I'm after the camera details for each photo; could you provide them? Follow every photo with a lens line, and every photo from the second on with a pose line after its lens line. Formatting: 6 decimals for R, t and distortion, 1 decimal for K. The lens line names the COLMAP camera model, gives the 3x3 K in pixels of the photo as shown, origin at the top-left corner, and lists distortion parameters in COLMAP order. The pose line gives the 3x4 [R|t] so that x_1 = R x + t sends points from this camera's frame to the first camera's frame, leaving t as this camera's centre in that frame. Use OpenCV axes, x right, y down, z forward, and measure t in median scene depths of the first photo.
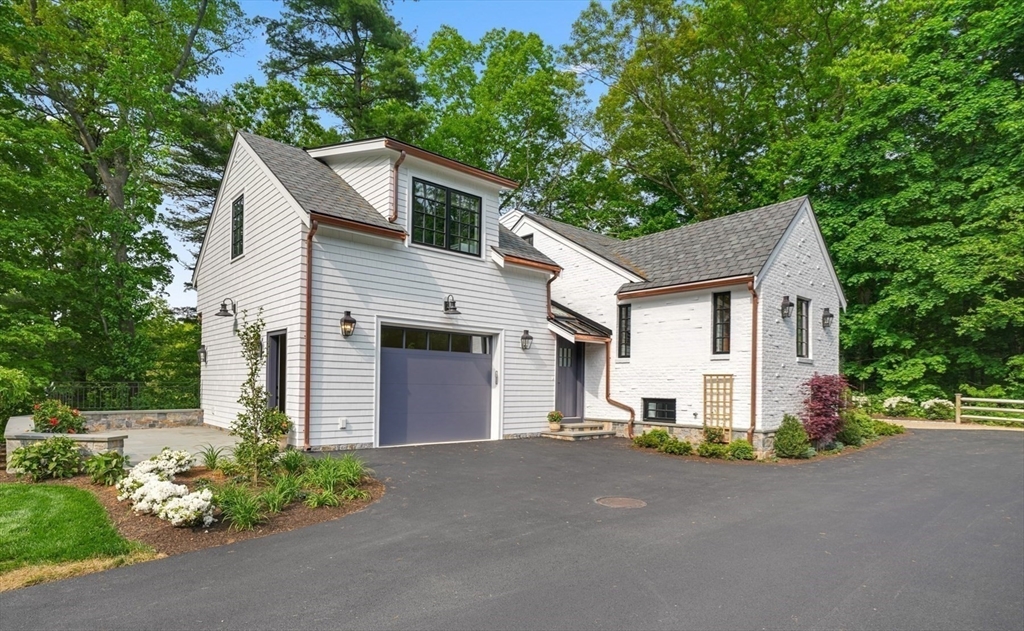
lens RADIAL K [[549.4, 0, 513.9], [0, 549.4, 381.1], [0, 0, 1]] dist [0.001941, -0.000474]
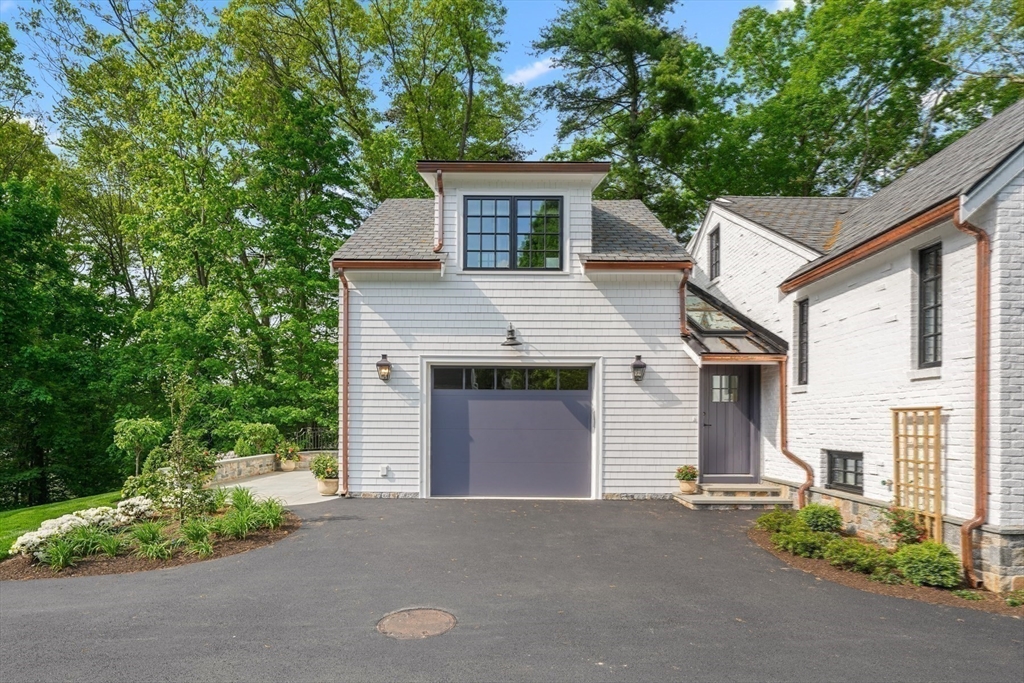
lens RADIAL K [[537.9, 0, 519.4], [0, 537.9, 418.4], [0, 0, 1]] dist [-0.000555, -0.000591]
pose [[0.752270, -0.016422, -0.658650, 0.411392], [0.012884, 0.999865, -0.010214, -0.002054], [0.658729, -0.000803, 0.752380, 0.370375]]
